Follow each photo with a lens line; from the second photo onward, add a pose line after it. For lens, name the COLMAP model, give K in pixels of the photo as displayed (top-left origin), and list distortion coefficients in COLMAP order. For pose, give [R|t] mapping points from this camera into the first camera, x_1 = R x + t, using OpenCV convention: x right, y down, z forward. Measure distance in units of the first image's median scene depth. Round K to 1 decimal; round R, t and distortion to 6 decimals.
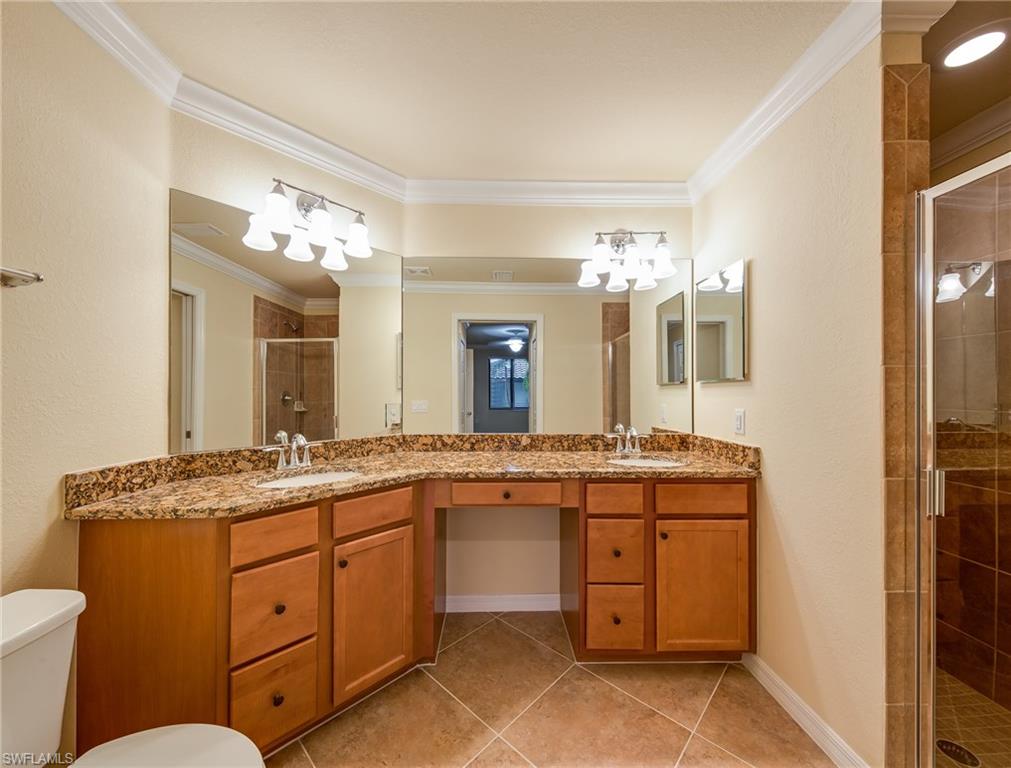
lens RADIAL K [[363.9, 0, 515.5], [0, 363.9, 384.4], [0, 0, 1]] dist [0.001955, -0.000177]
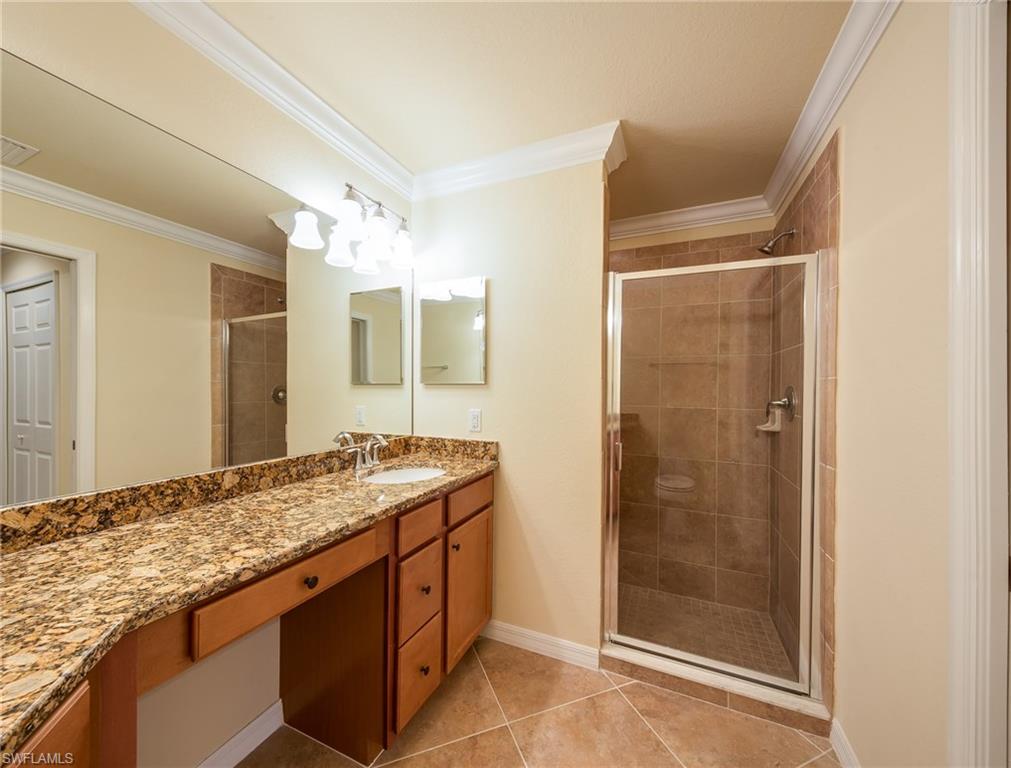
lens RADIAL K [[363.9, 0, 515.5], [0, 363.9, 384.4], [0, 0, 1]] dist [0.001955, -0.000177]
pose [[0.463674, 0.011520, 0.885931, -0.290653], [-0.026481, 0.999649, 0.000861, -0.010826], [-0.885610, -0.023860, 0.463816, 0.345955]]
